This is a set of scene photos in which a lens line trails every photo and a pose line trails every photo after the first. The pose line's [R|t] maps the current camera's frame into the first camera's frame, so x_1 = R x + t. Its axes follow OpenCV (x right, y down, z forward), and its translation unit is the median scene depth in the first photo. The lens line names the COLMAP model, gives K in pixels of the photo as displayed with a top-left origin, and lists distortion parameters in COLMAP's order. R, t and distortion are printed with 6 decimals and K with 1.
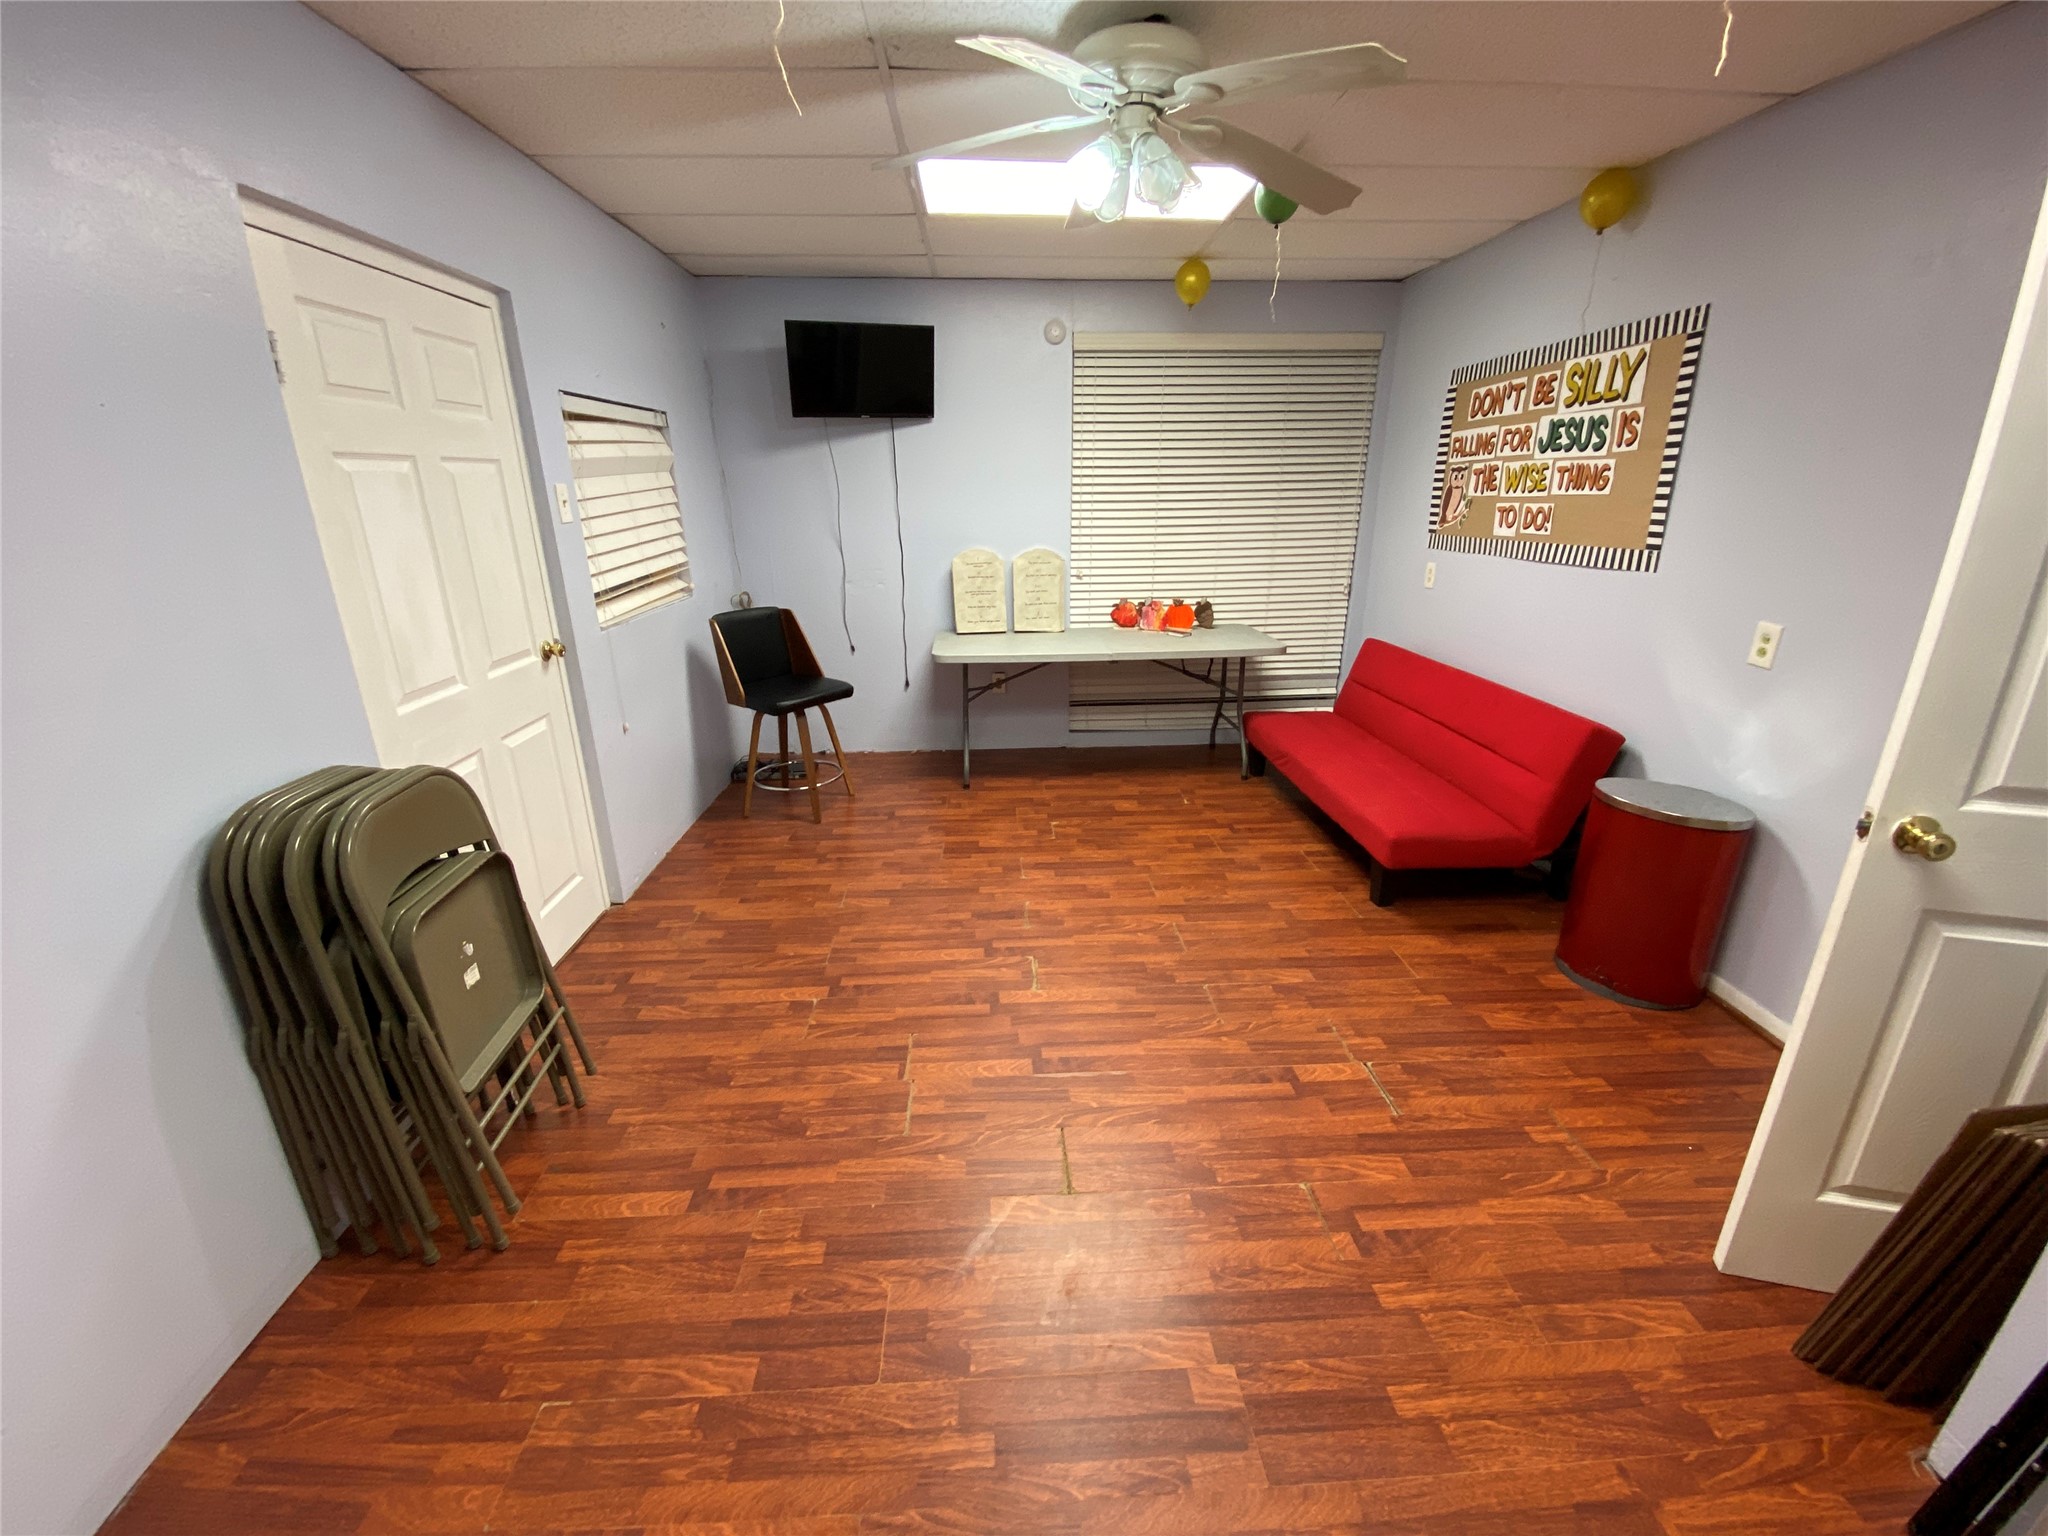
lens RADIAL K [[824.8, 0, 1027.0], [0, 824.8, 768.3], [0, 0, 1]] dist [0.015490, -0.020296]
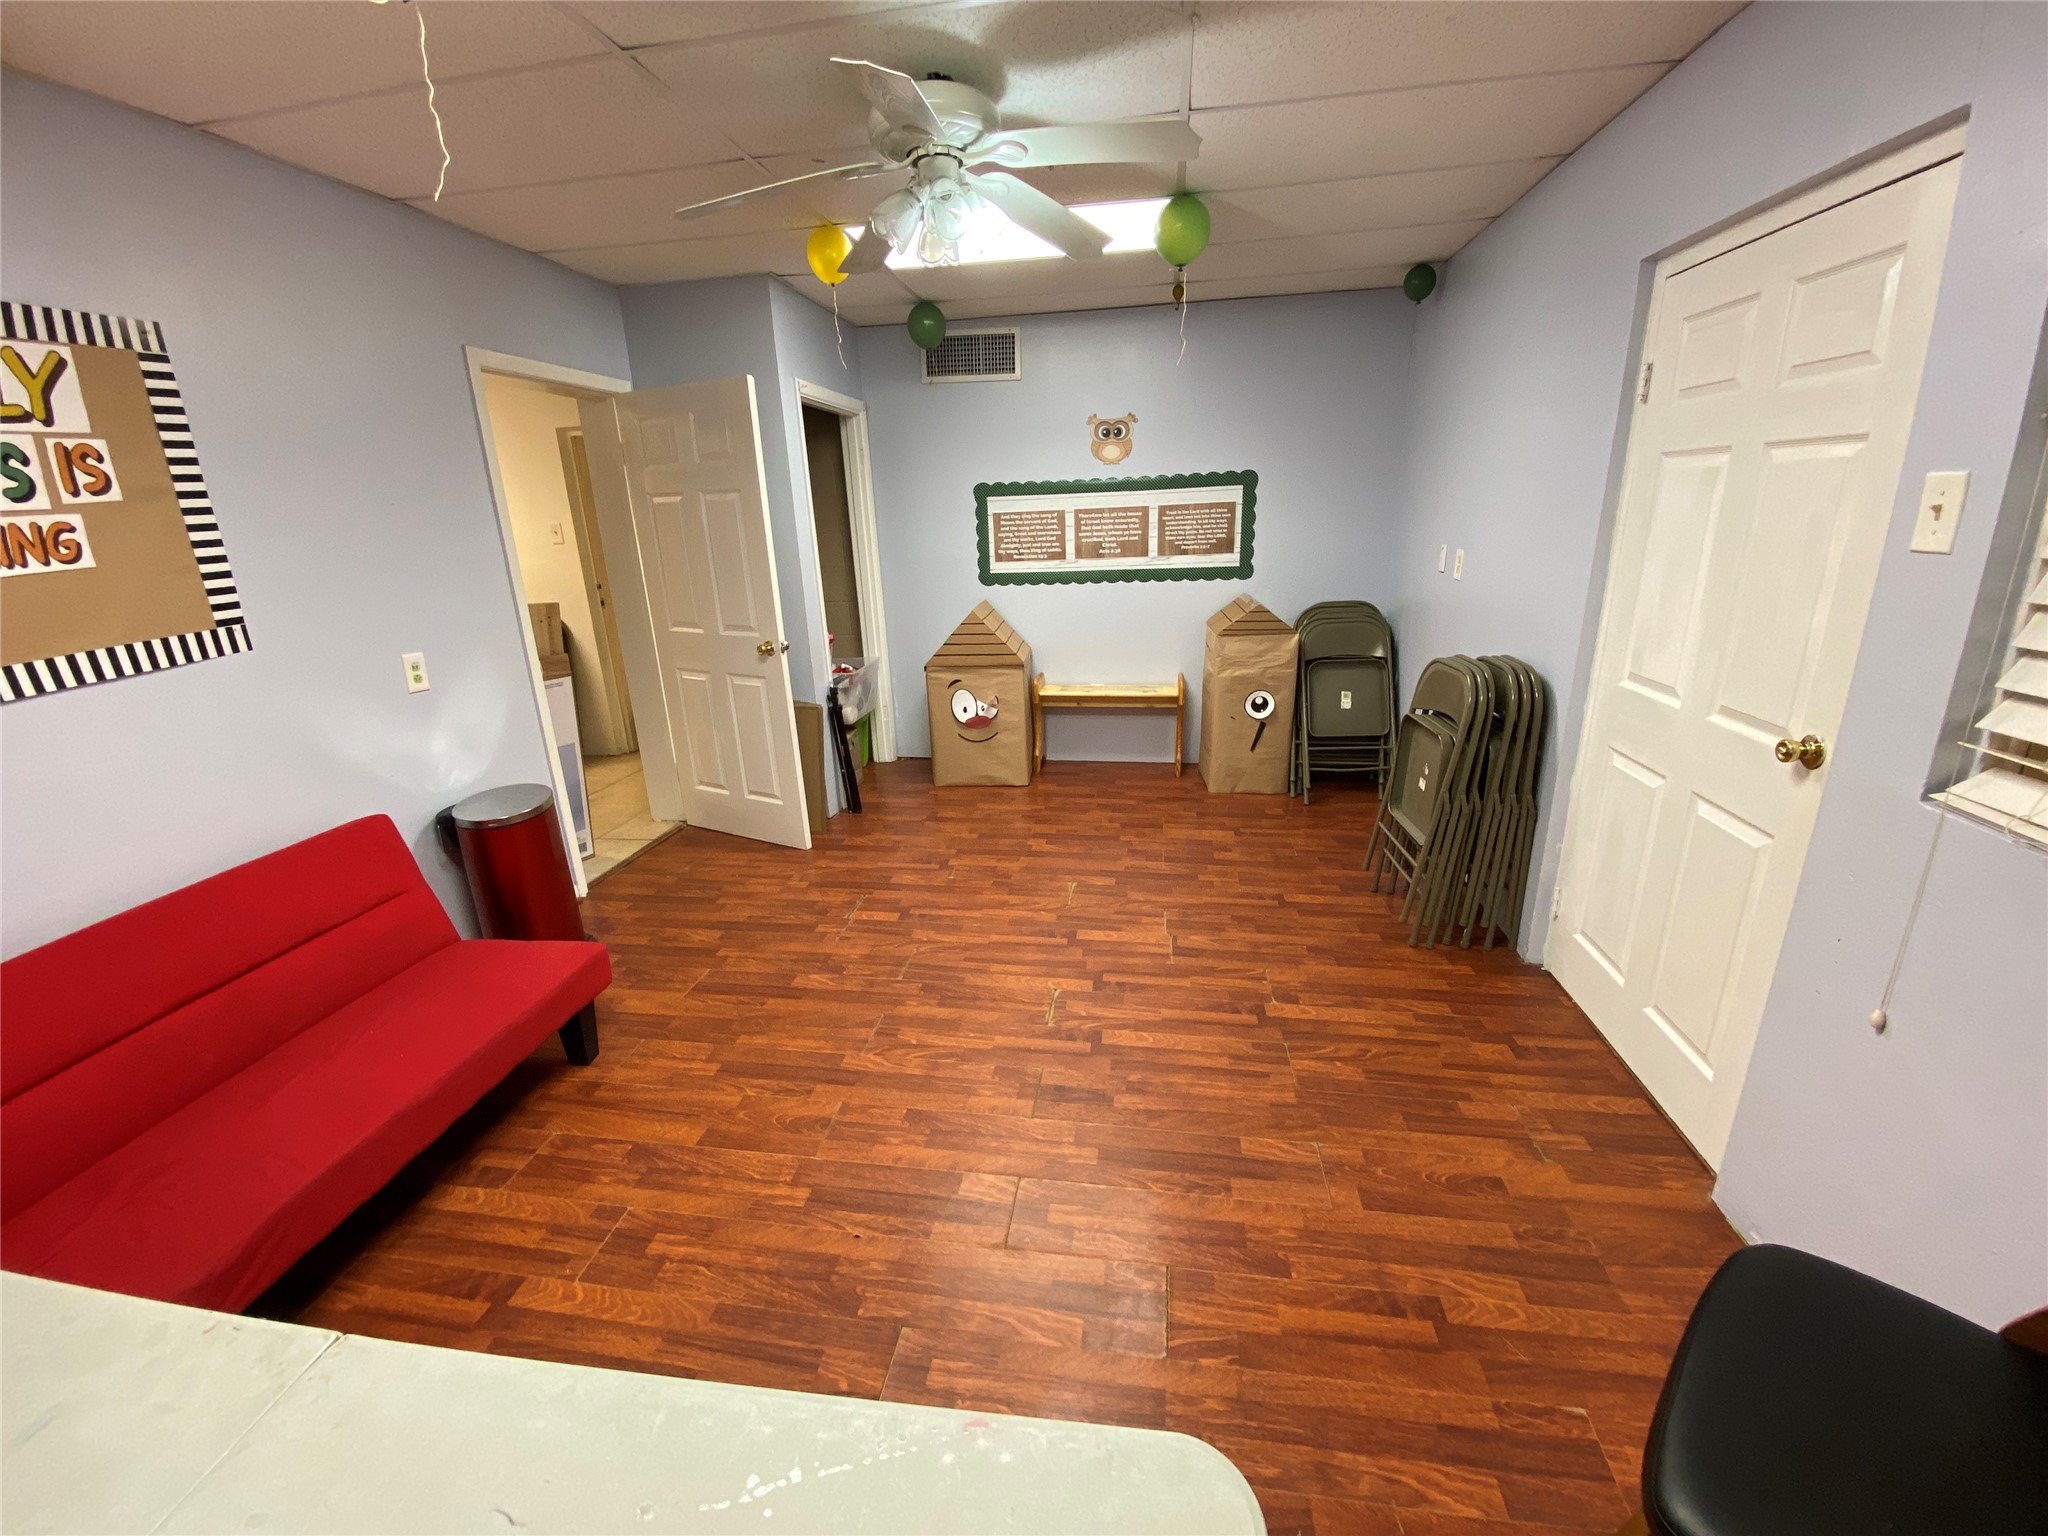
lens RADIAL K [[824.8, 0, 1027.0], [0, 824.8, 768.3], [0, 0, 1]] dist [0.015490, -0.020296]
pose [[-0.978669, -0.020826, 0.204387, -0.149486], [0.104103, 0.807401, 0.580746, -0.528665], [-0.177117, 0.589635, -0.788010, 1.559585]]
